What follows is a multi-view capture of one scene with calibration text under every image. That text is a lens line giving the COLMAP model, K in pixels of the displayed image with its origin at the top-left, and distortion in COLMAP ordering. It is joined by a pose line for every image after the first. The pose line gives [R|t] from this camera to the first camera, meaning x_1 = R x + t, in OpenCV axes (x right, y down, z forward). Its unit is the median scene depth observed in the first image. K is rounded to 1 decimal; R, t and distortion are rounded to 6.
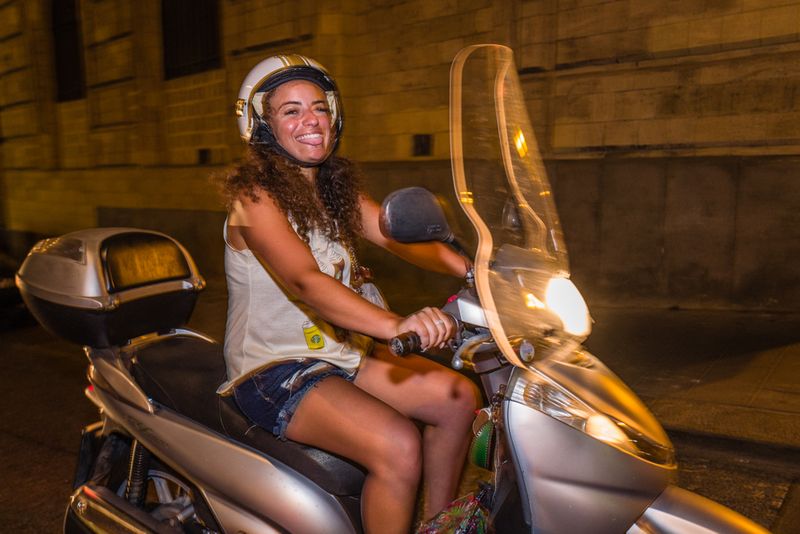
lens RADIAL K [[650.5, 0, 355.9], [0, 650.5, 261.3], [0, 0, 1]] dist [-0.069335, 0.071245]
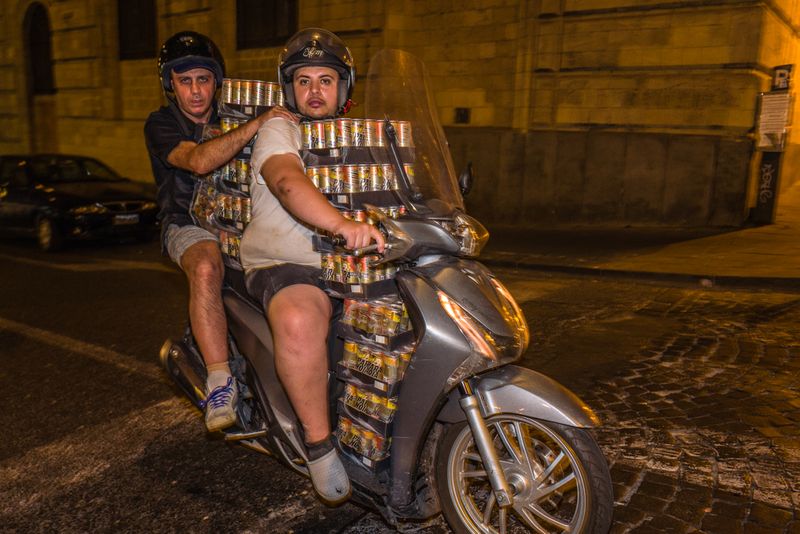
lens RADIAL K [[650.5, 0, 398.5], [0, 650.5, 250.9], [0, 0, 1]] dist [-0.069335, 0.071245]
pose [[0.994521, 0.021775, 0.102241, -0.231901], [-0.026324, 0.998713, 0.043360, 0.075458], [-0.101165, -0.045814, 0.993814, -0.532069]]
